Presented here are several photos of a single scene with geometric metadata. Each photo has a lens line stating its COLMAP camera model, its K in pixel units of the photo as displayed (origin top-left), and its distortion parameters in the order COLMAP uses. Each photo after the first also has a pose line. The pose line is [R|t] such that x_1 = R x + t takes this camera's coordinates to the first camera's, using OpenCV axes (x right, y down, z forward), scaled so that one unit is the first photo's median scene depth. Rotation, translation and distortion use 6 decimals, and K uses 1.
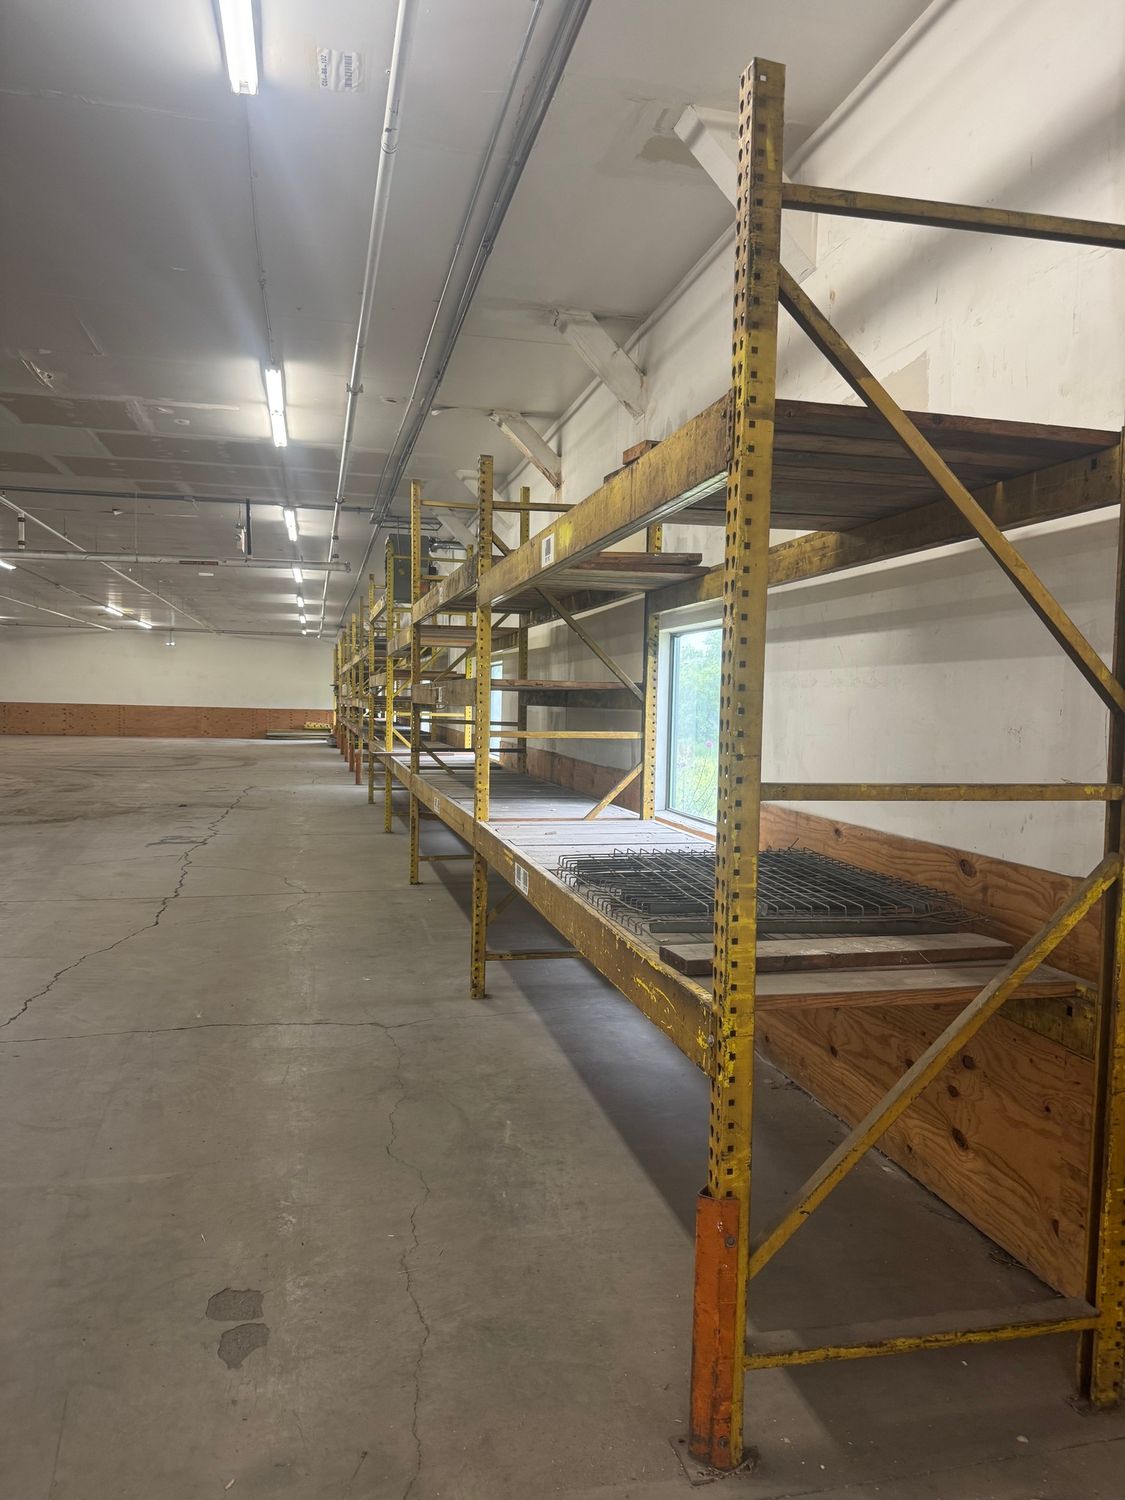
lens RADIAL K [[1127.9, 0, 592.1], [0, 1127.9, 753.7], [0, 0, 1]] dist [0.010973, -0.009216]
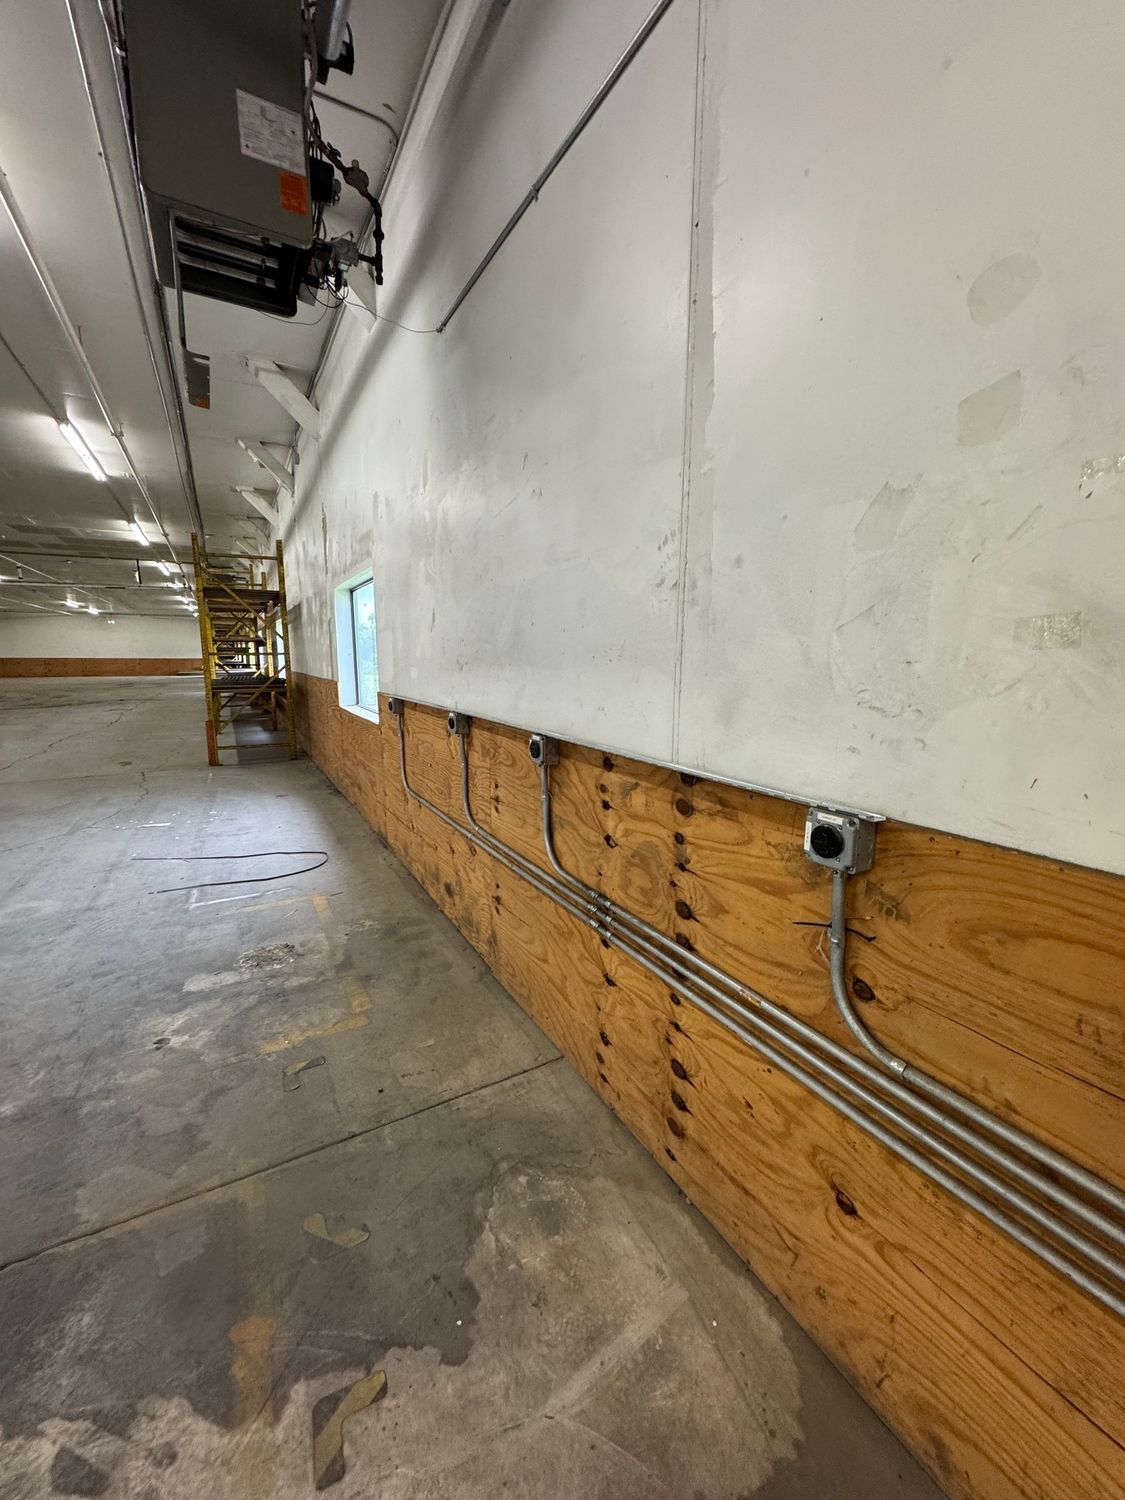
lens RADIAL K [[595.5, 0, 563.0], [0, 595.5, 753.3], [0, 0, 1]] dist [-0.002011, 0.000384]
pose [[0.961272, -0.061050, 0.268754, 0.067299], [0.027887, 0.991698, 0.125527, 0.013386], [-0.274187, -0.113171, 0.954994, -0.162789]]
